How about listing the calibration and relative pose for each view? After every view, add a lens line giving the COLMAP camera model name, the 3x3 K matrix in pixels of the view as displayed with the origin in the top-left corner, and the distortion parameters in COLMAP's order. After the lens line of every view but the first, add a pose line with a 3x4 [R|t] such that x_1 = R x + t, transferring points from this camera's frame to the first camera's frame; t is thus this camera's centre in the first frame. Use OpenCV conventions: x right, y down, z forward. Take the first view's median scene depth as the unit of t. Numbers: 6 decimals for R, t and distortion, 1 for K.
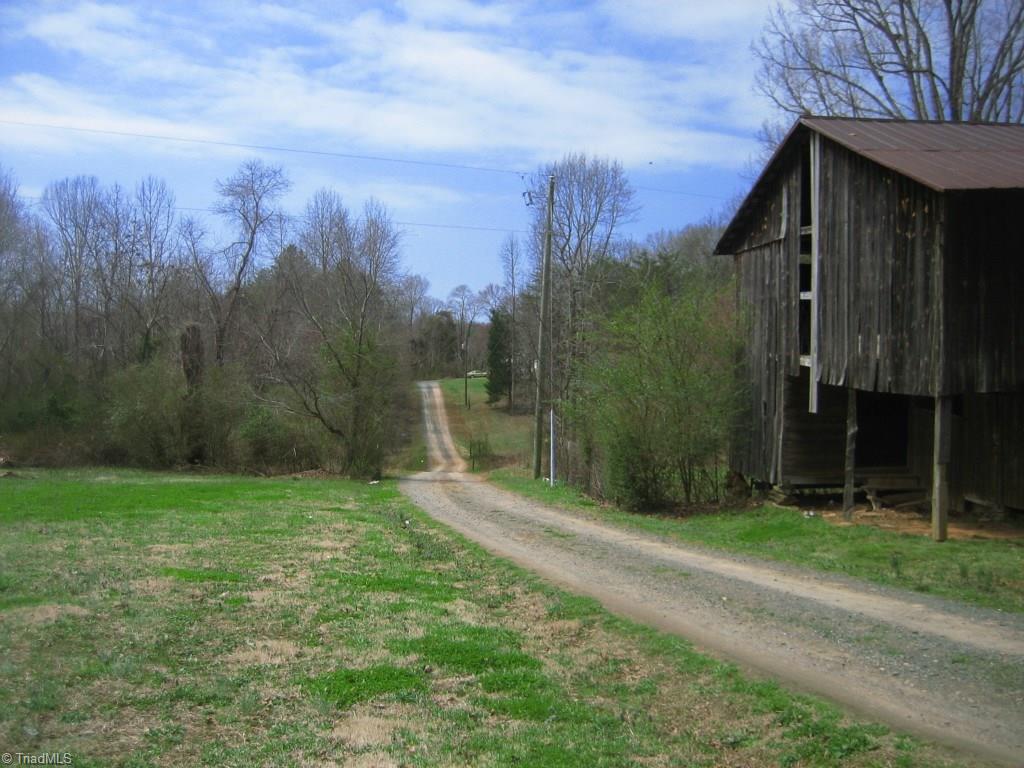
lens RADIAL K [[1066.0, 0, 512.0], [0, 1066.0, 384.0], [0, 0, 1]] dist [-0.153689, 0.169302]
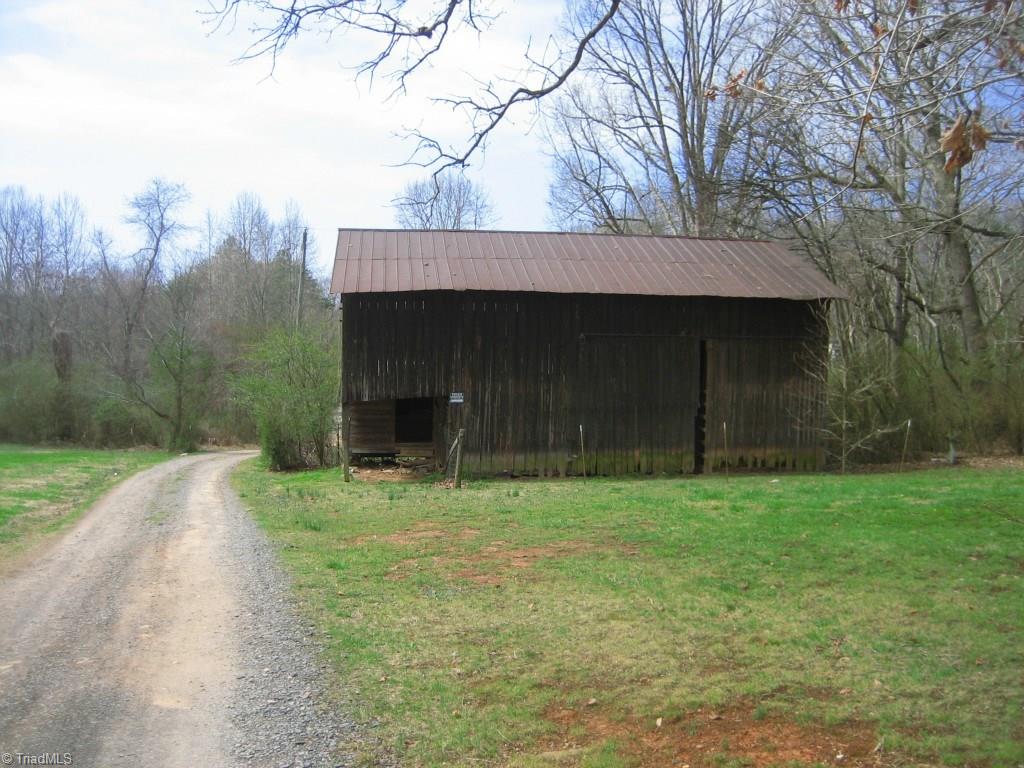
lens RADIAL K [[1066.0, 0, 512.0], [0, 1066.0, 384.0], [0, 0, 1]] dist [-0.153689, 0.169302]
pose [[0.999730, 0.004502, 0.022808, 0.116181], [-0.004909, 0.999830, 0.017789, -0.009815], [-0.022724, -0.017896, 0.999582, -0.151629]]
